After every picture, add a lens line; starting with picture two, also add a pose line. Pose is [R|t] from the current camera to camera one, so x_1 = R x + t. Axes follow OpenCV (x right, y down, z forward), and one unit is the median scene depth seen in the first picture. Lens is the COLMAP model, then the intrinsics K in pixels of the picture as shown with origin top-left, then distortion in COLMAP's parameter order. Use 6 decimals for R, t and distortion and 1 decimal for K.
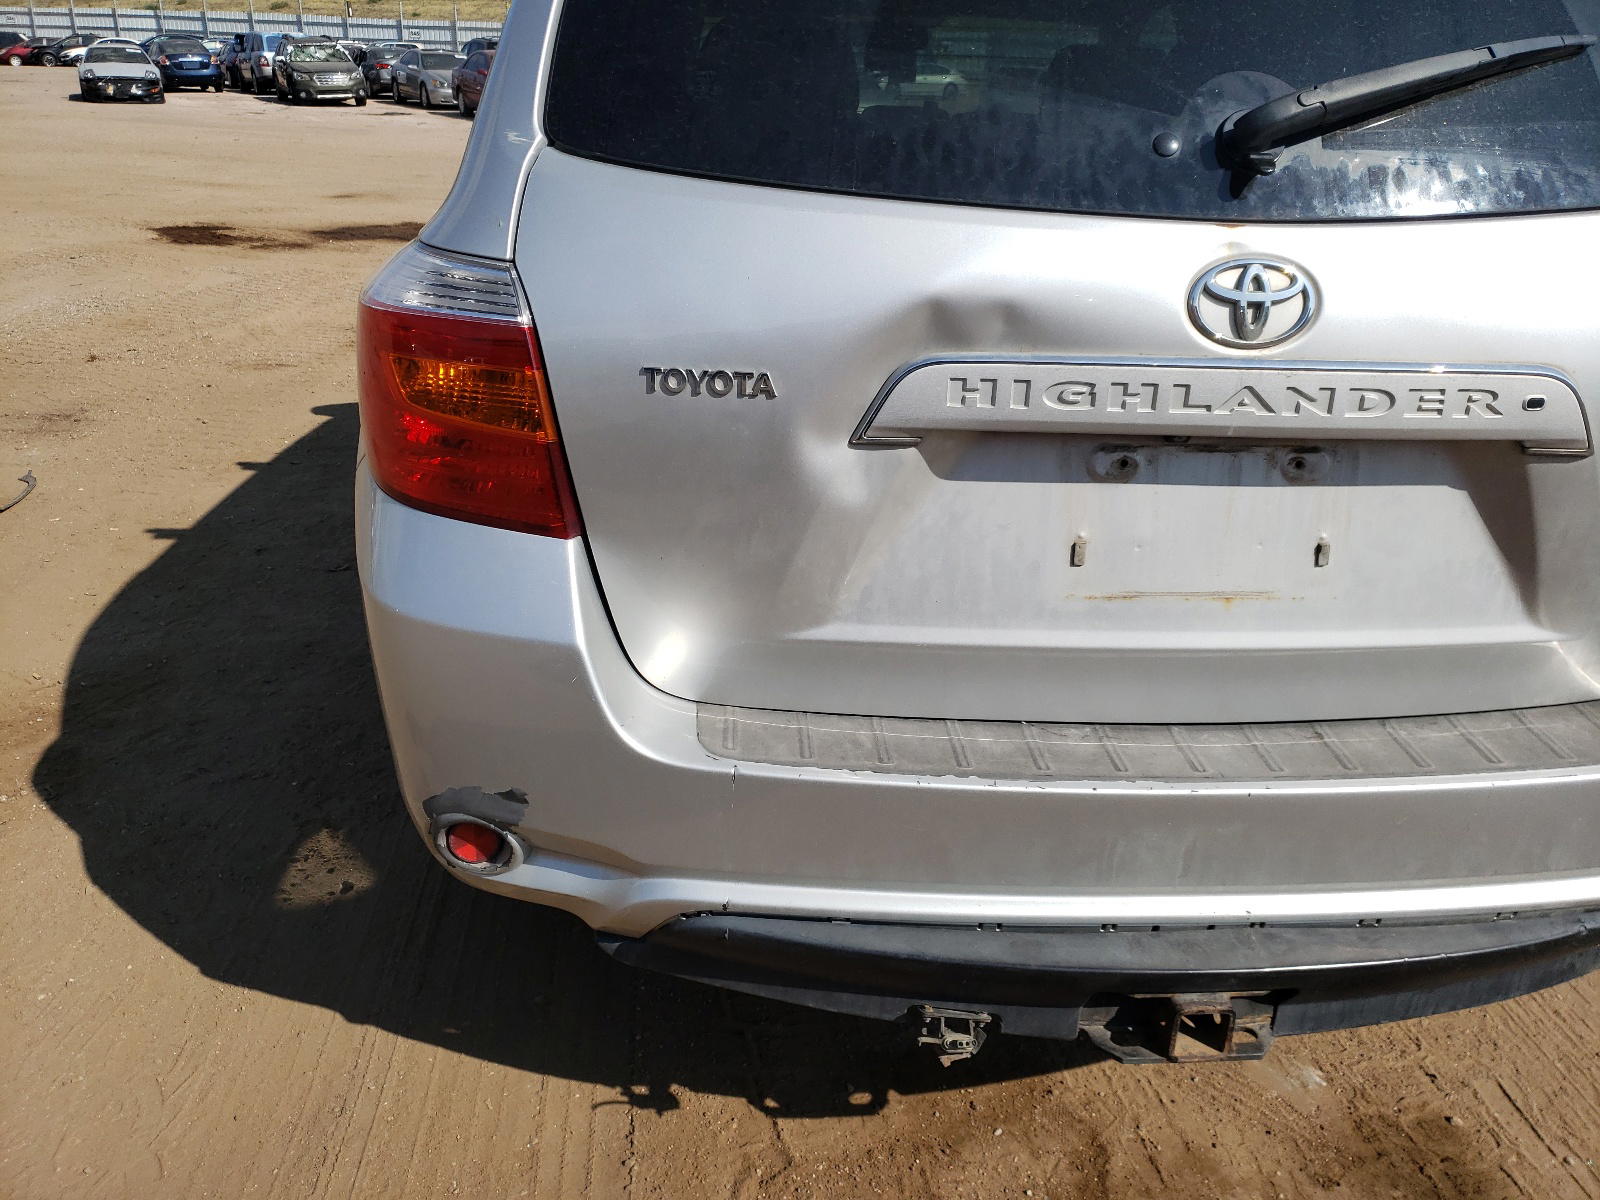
lens RADIAL K [[1250.1, 0, 800.0], [0, 1250.1, 595.4], [0, 0, 1]] dist [0.007716, -0.002031]
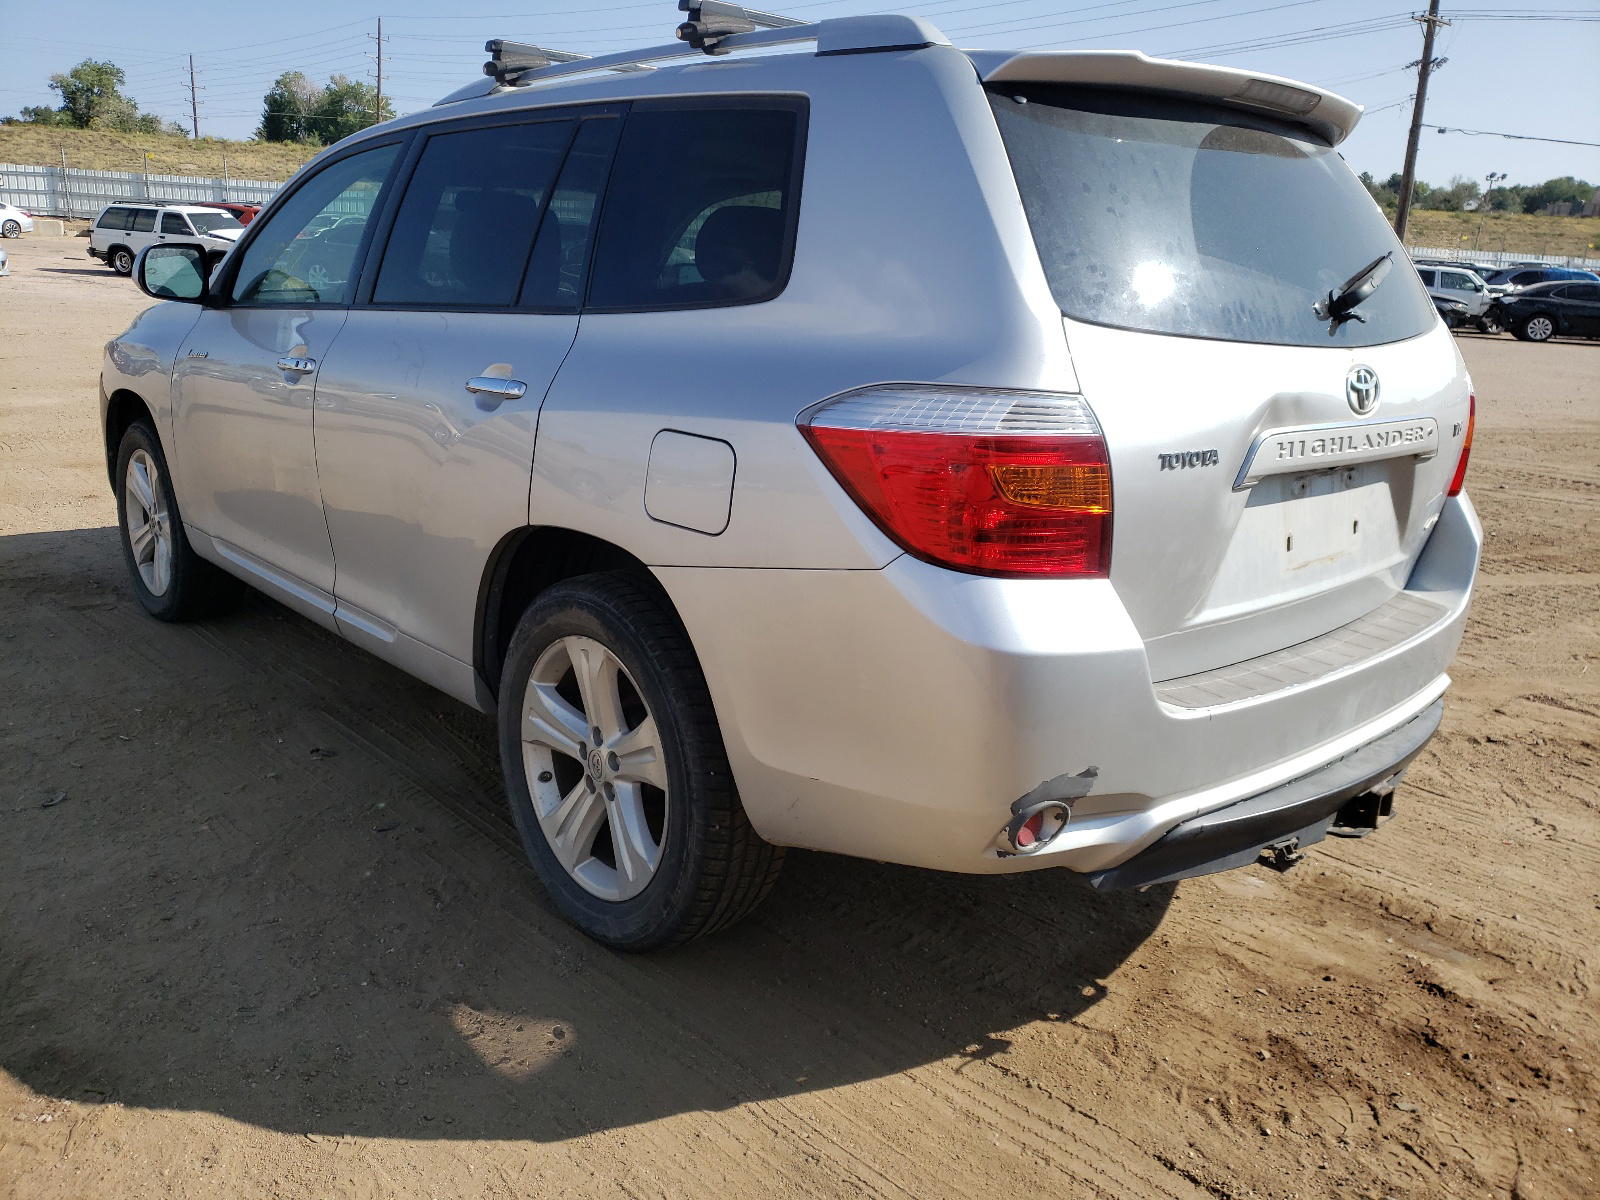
lens RADIAL K [[1250.1, 0, 800.5], [0, 1250.1, 605.7], [0, 0, 1]] dist [0.007716, -0.002031]
pose [[0.770408, -0.162288, 0.616551, -1.311913], [0.221281, 0.975008, -0.019861, -0.062650], [-0.597919, 0.151732, 0.787065, 0.082096]]
